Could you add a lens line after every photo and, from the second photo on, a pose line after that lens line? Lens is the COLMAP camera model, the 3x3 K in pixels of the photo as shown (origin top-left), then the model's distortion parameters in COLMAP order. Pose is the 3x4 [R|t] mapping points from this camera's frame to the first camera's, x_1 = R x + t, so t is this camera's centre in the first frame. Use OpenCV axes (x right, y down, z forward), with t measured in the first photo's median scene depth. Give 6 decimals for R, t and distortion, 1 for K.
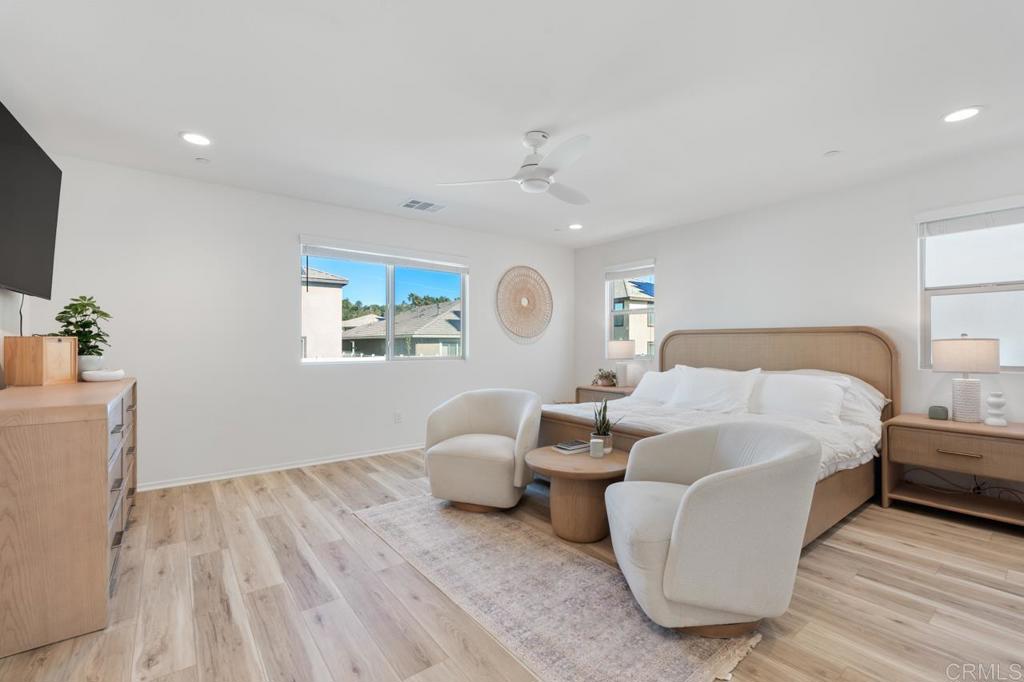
lens RADIAL K [[440.3, 0, 512.9], [0, 440.3, 345.8], [0, 0, 1]] dist [-0.045983, 0.000012]
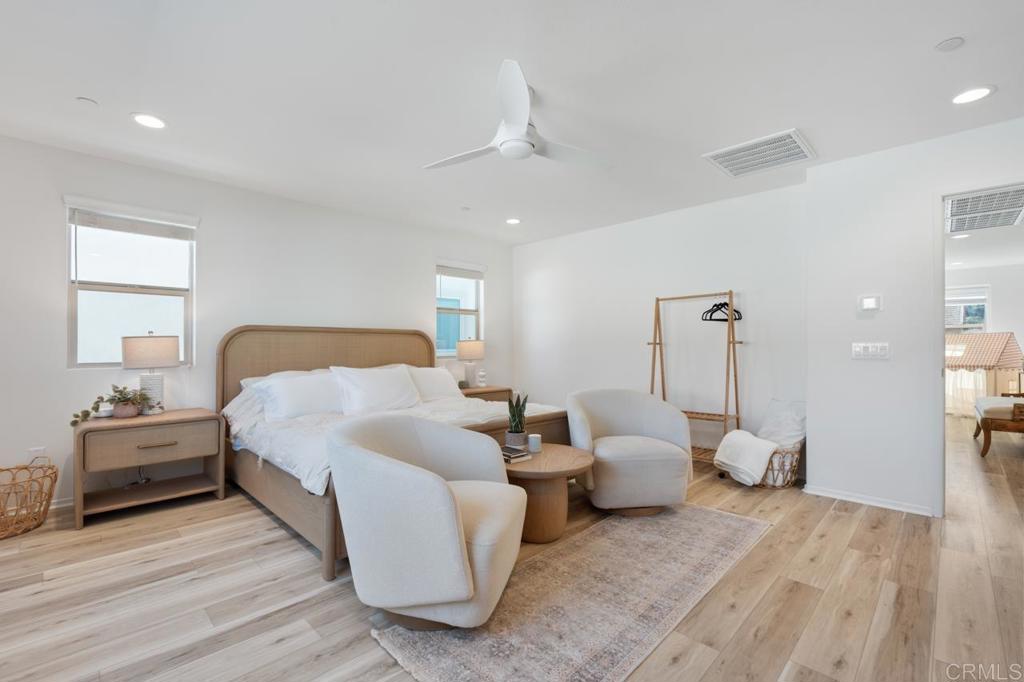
lens RADIAL K [[446.2, 0, 512.0], [0, 446.2, 341.0], [0, 0, 1]] dist [0.016151, -0.008450]
pose [[-0.132587, 0.002534, 0.991168, -0.914514], [0.001153, 0.999996, -0.002402, -0.007666], [-0.991171, 0.000824, -0.132589, 1.281466]]
